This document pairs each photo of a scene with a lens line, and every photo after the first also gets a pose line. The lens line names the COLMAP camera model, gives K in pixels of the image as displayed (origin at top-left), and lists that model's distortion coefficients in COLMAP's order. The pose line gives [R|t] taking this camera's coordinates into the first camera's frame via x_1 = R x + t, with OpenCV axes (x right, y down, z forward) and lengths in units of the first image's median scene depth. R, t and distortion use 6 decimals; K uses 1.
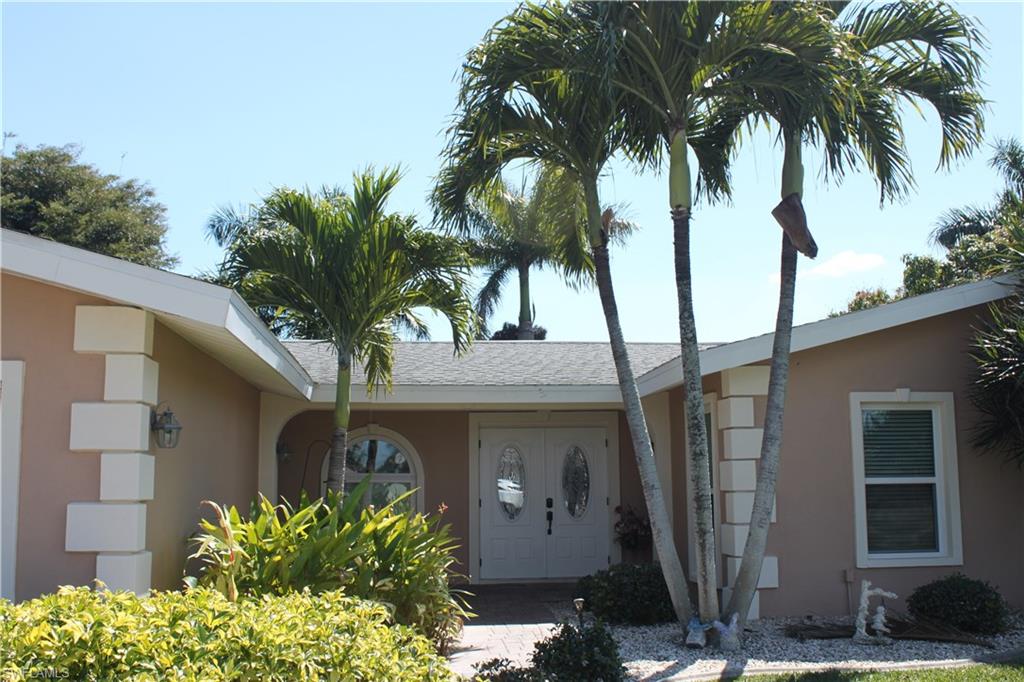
lens RADIAL K [[1070.2, 0, 512.0], [0, 1070.2, 341.0], [0, 0, 1]] dist [-0.082254, 0.000099]
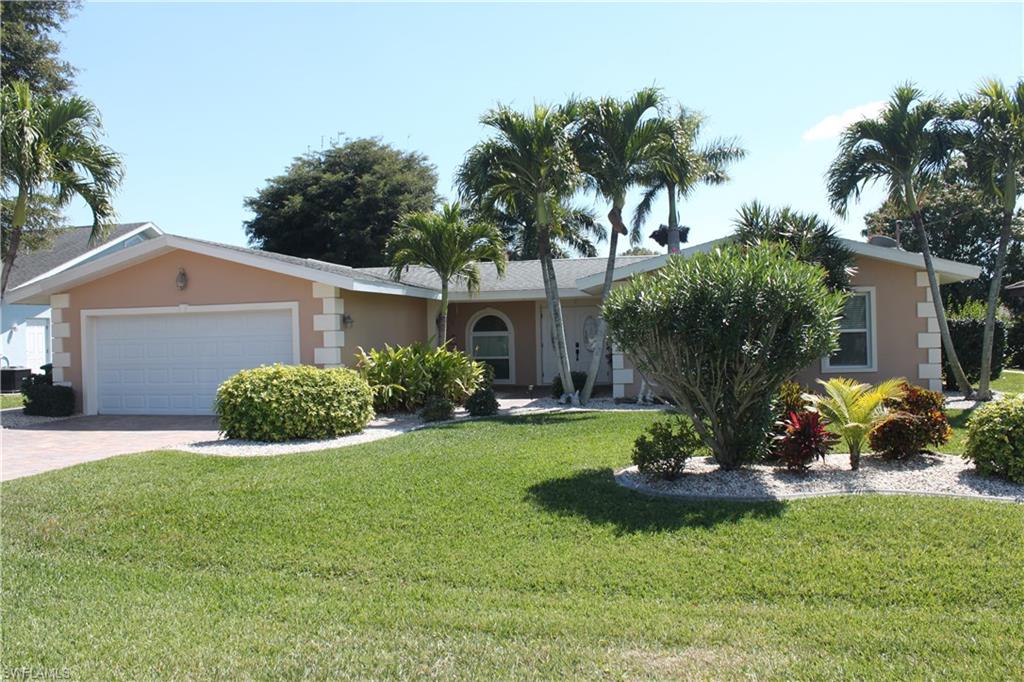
lens RADIAL K [[866.4, 0, 501.0], [0, 866.4, 336.7], [0, 0, 1]] dist [-0.154640, 0.156105]
pose [[0.949175, -0.012003, -0.314520, 0.212925], [0.055882, 0.989824, 0.130869, -0.042422], [0.309749, -0.141793, 0.940186, -0.285424]]
